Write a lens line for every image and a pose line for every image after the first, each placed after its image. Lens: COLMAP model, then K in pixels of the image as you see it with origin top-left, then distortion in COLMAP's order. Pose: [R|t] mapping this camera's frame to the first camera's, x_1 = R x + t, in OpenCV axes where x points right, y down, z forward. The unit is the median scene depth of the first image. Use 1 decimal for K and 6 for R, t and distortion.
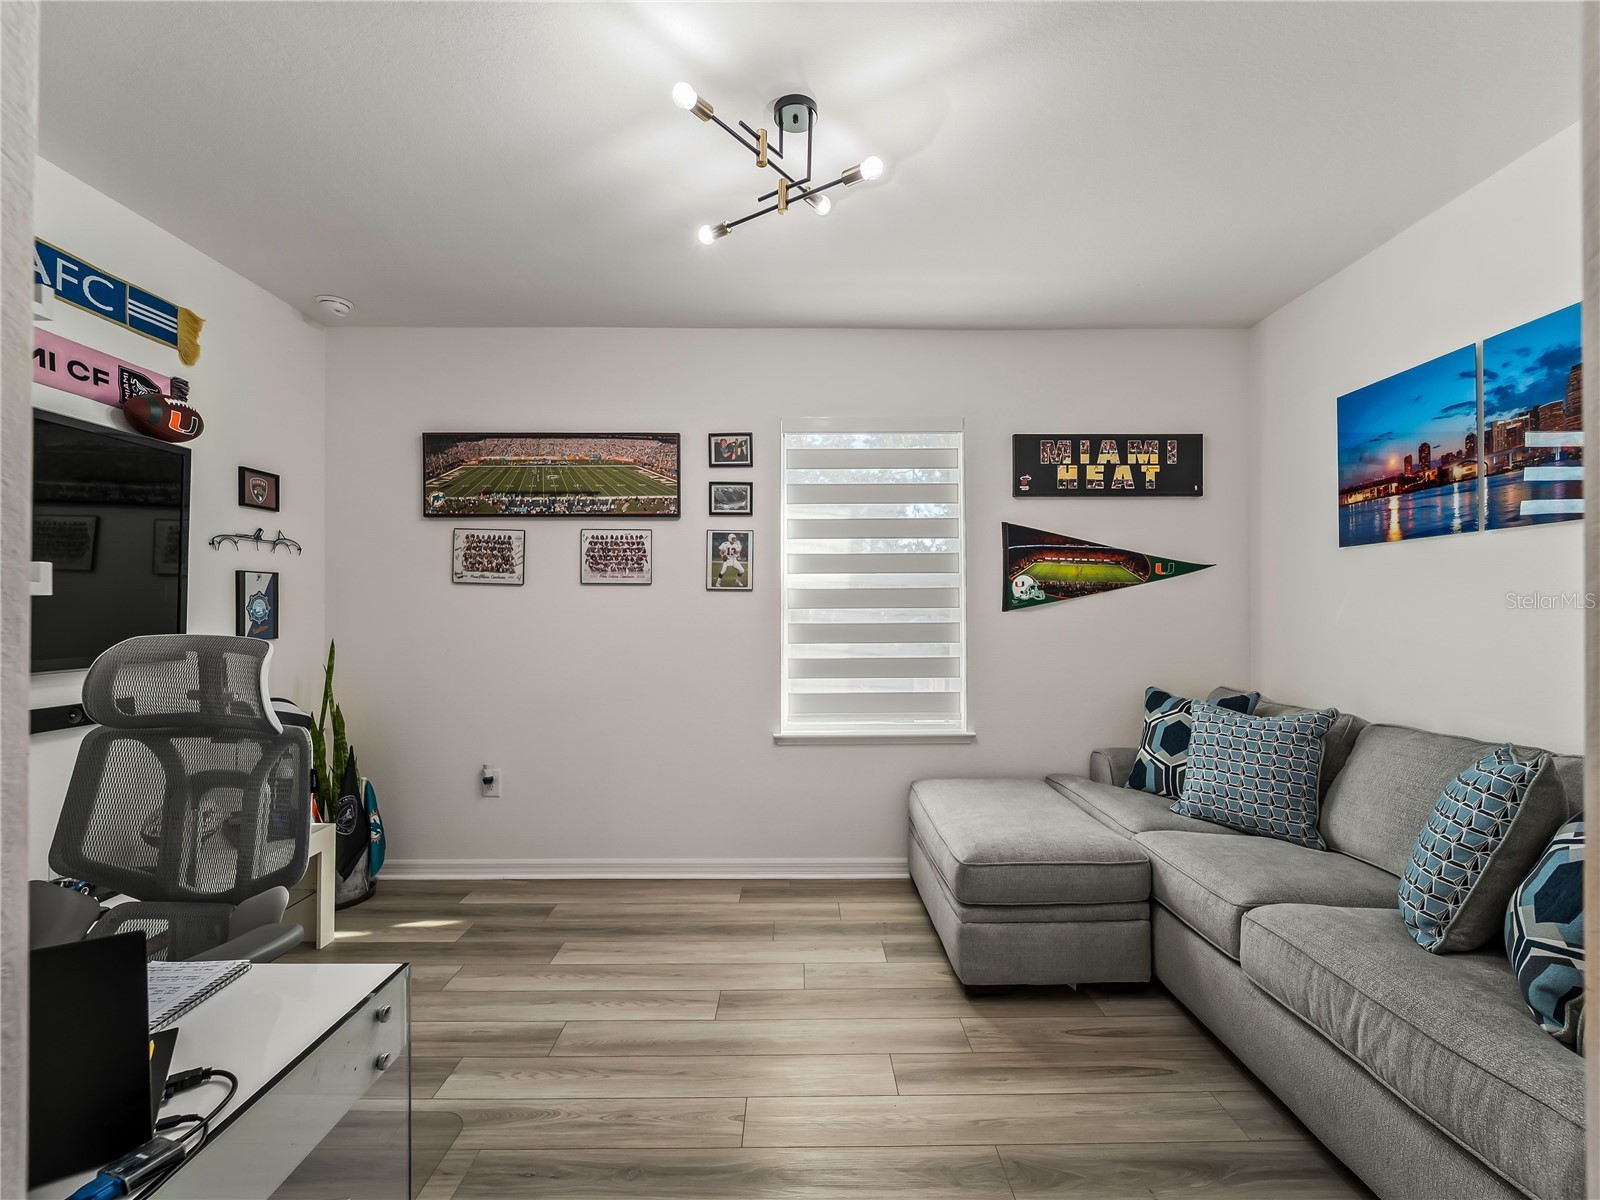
lens RADIAL K [[733.7, 0, 802.2], [0, 733.7, 609.4], [0, 0, 1]] dist [-0.003469, -0.001221]
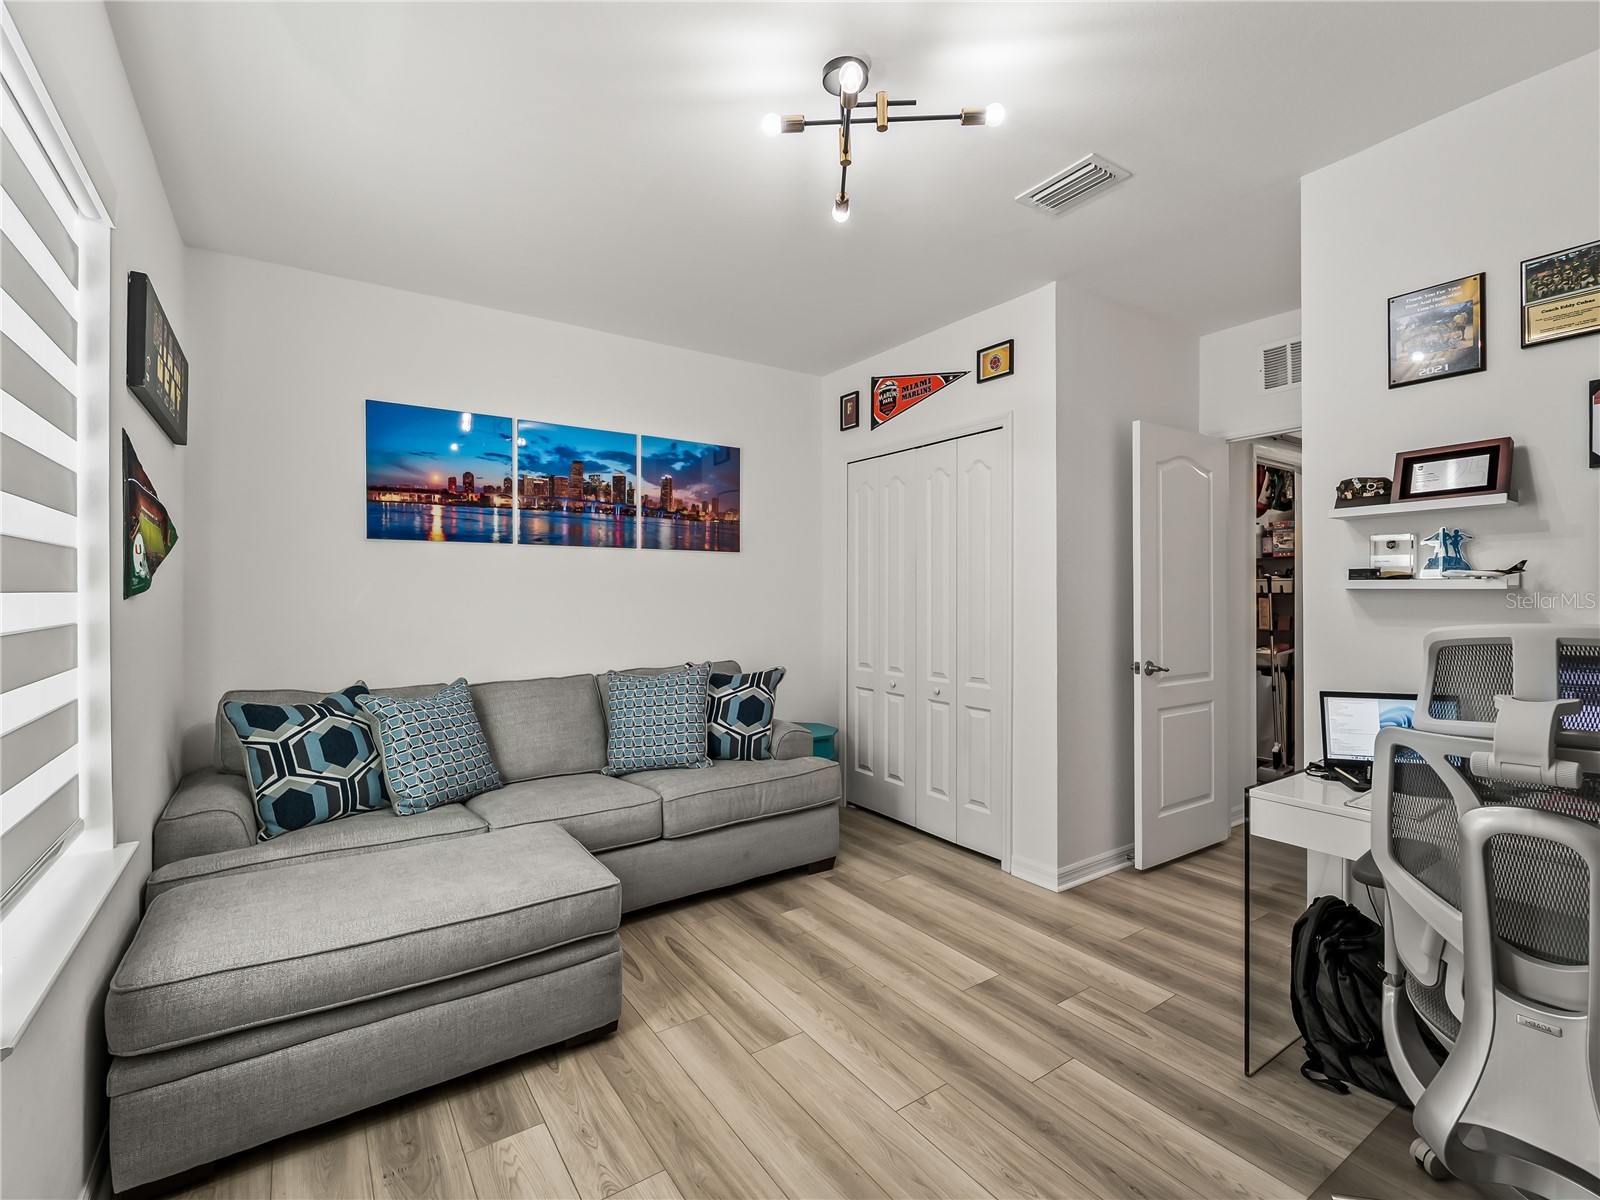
lens RADIAL K [[733.7, 0, 800.0], [0, 733.7, 589.4], [0, 0, 1]] dist [-0.003469, -0.001221]
pose [[-0.561666, 0.005329, 0.827347, -0.617962], [-0.000600, 0.999976, -0.006848, -0.002720], [-0.827364, -0.004343, -0.561649, 1.274288]]
